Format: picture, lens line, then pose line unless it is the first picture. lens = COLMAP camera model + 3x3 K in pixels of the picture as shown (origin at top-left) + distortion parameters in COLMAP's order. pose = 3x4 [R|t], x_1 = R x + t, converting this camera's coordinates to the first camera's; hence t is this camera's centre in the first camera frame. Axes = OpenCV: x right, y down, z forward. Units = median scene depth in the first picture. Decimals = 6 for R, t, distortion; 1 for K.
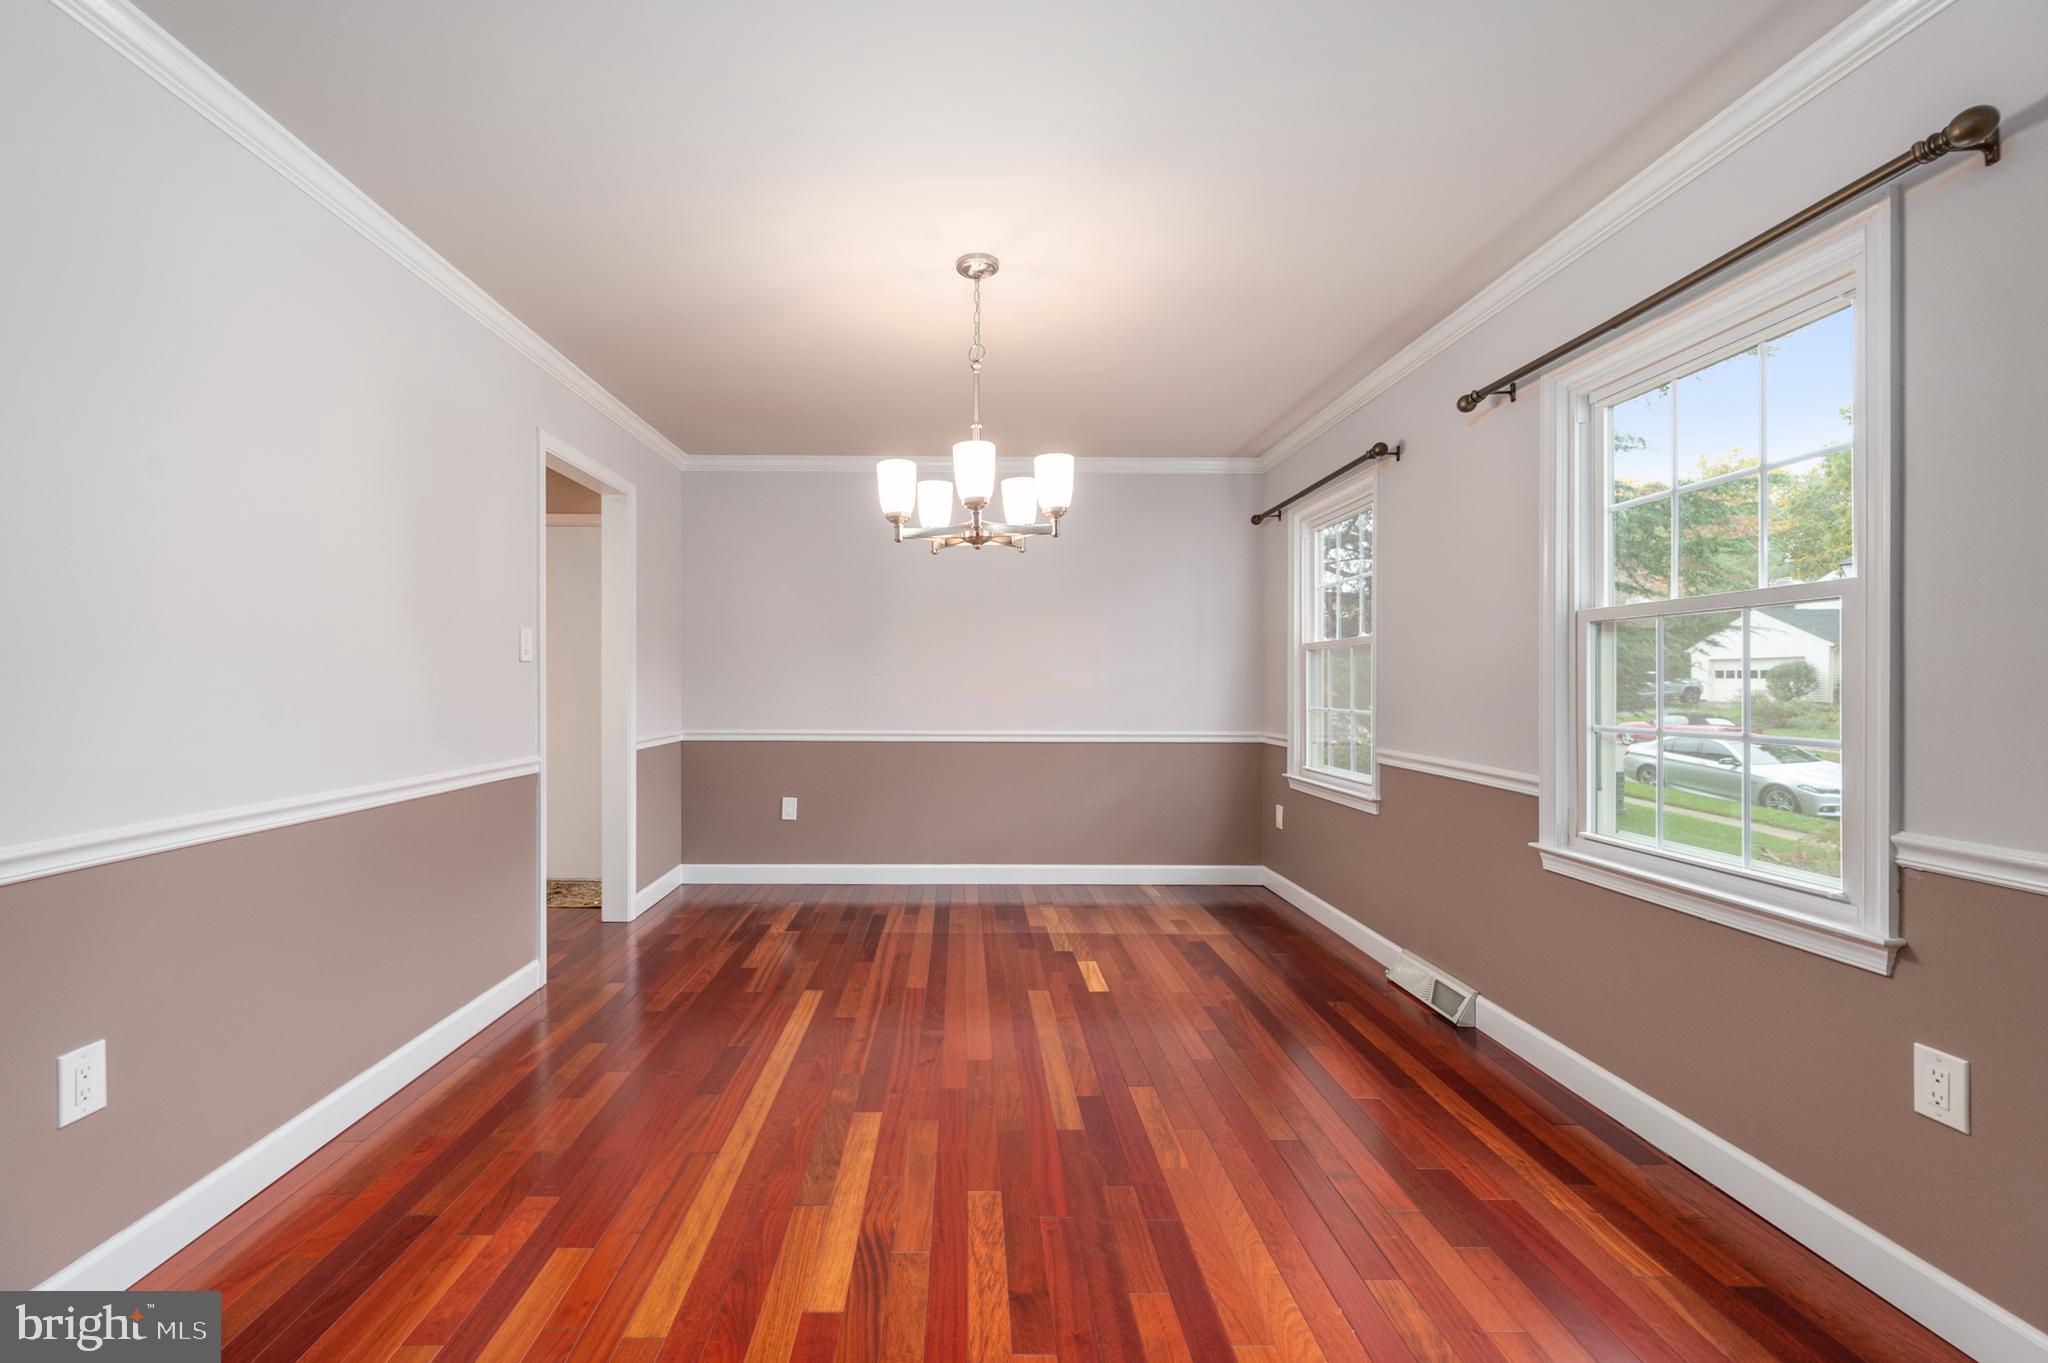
lens RADIAL K [[827.6, 0, 994.1], [0, 827.6, 680.1], [0, 0, 1]] dist [-0.003482, -0.000340]
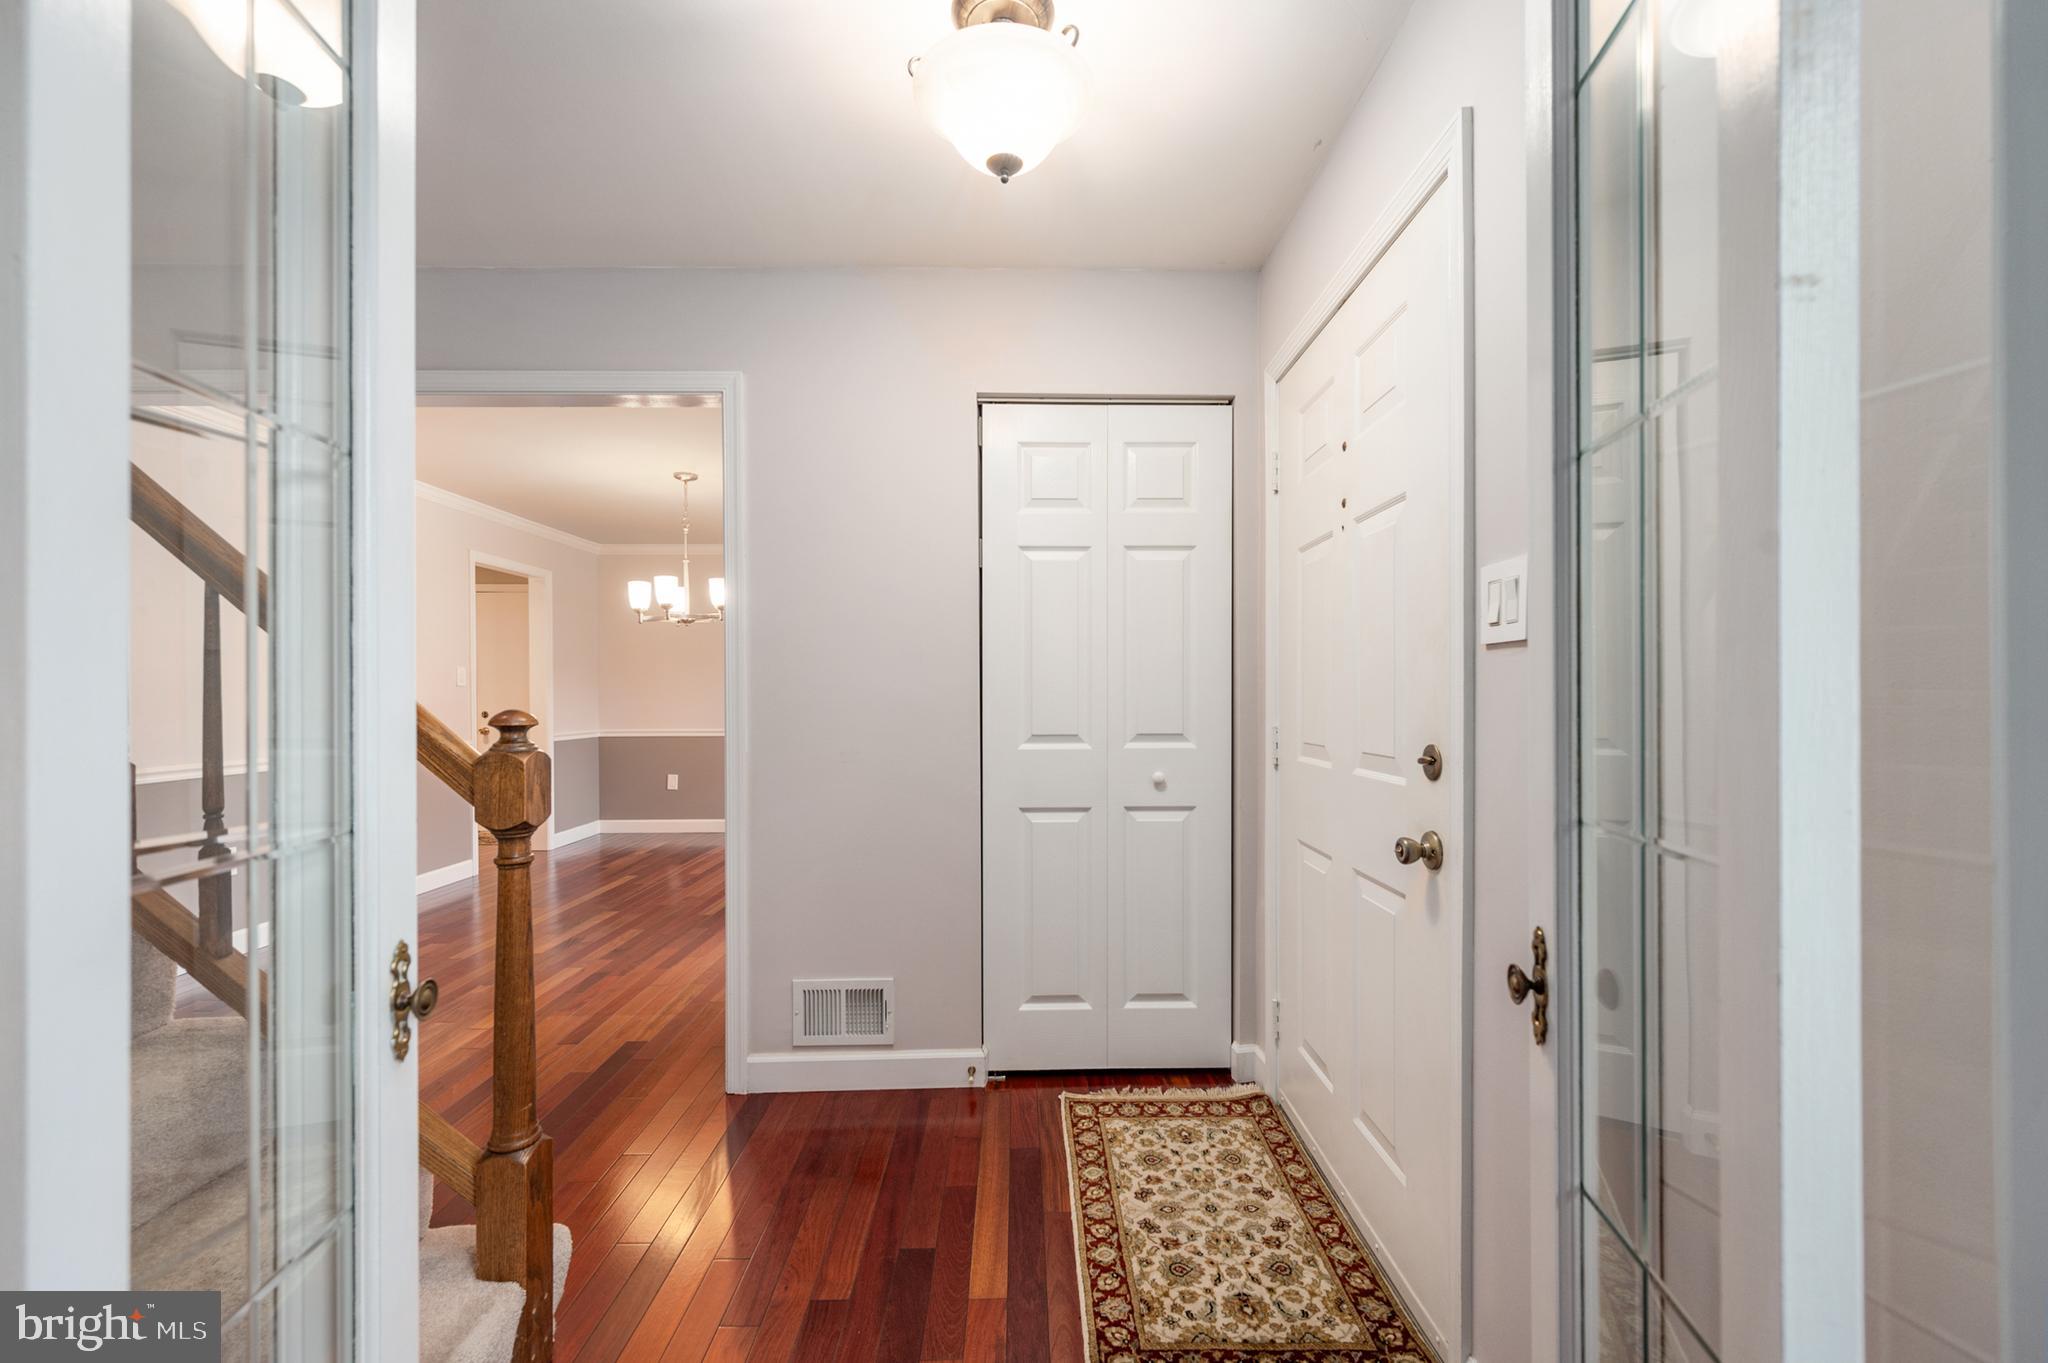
lens RADIAL K [[827.6, 0, 1063.2], [0, 827.6, 689.8], [0, 0, 1]] dist [-0.003482, -0.000340]
pose [[0.999972, -0.006744, 0.003086, 1.028577], [0.006753, 0.999973, -0.002844, -0.000630], [-0.003067, 0.002865, 0.999991, -1.104117]]
